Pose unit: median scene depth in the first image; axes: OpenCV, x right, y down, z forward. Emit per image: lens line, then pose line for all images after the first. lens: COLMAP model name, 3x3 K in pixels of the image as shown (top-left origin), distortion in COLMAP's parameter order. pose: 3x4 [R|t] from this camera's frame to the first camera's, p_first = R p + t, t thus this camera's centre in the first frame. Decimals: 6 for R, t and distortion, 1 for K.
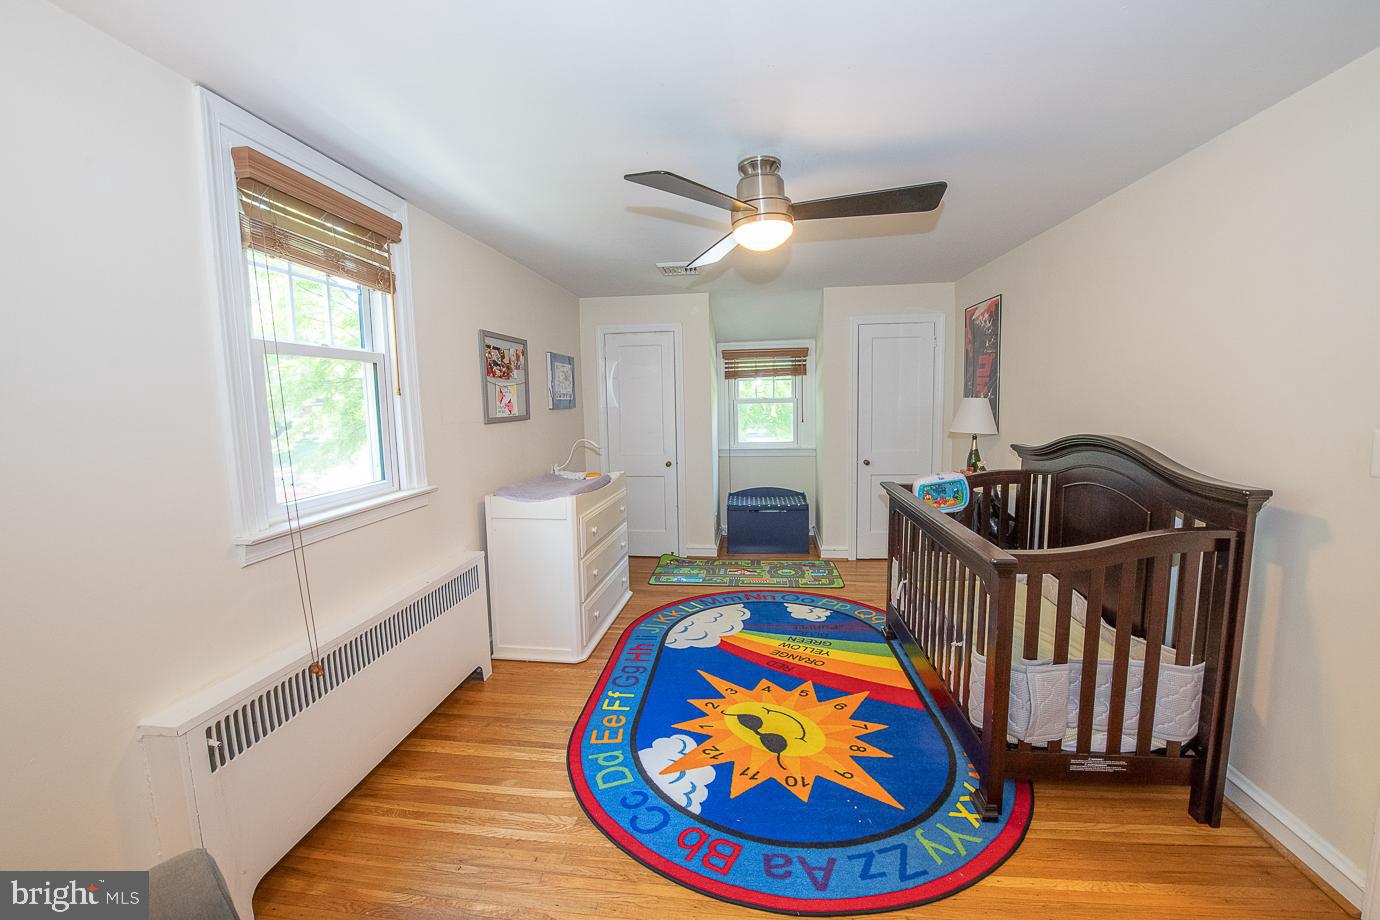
lens RADIAL K [[550.0, 0, 689.9], [0, 550.0, 462.0], [0, 0, 1]] dist [-0.020631, -0.000417]
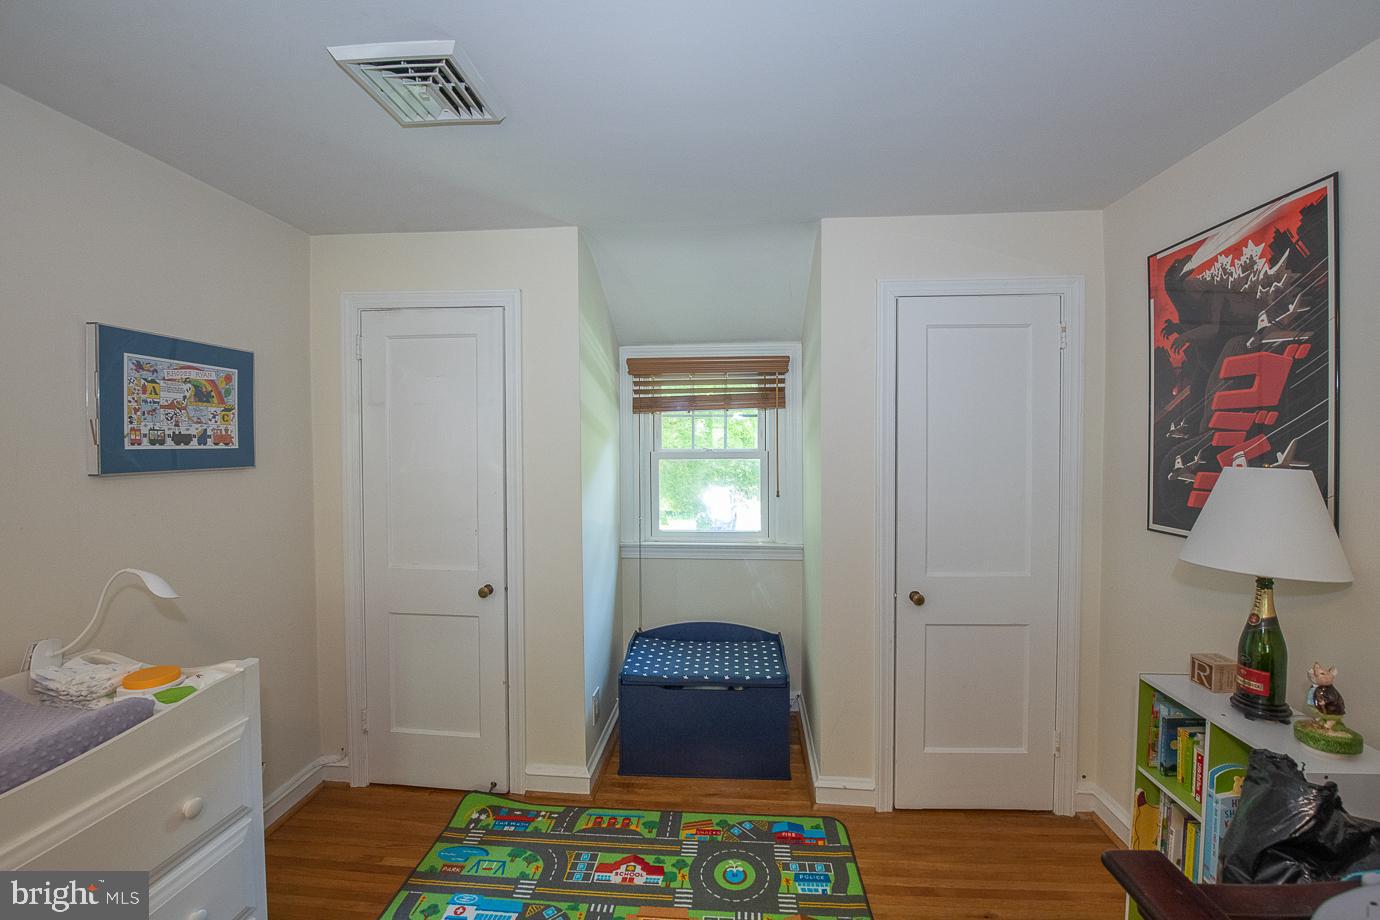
lens RADIAL K [[605.5, 0, 692.3], [0, 605.5, 457.7], [0, 0, 1]] dist [-0.003605, -0.000257]
pose [[0.998753, 0.017029, 0.046931, 0.101898], [-0.012842, 0.996028, -0.088104, -0.061478], [-0.048245, 0.087392, 0.995005, 0.454137]]
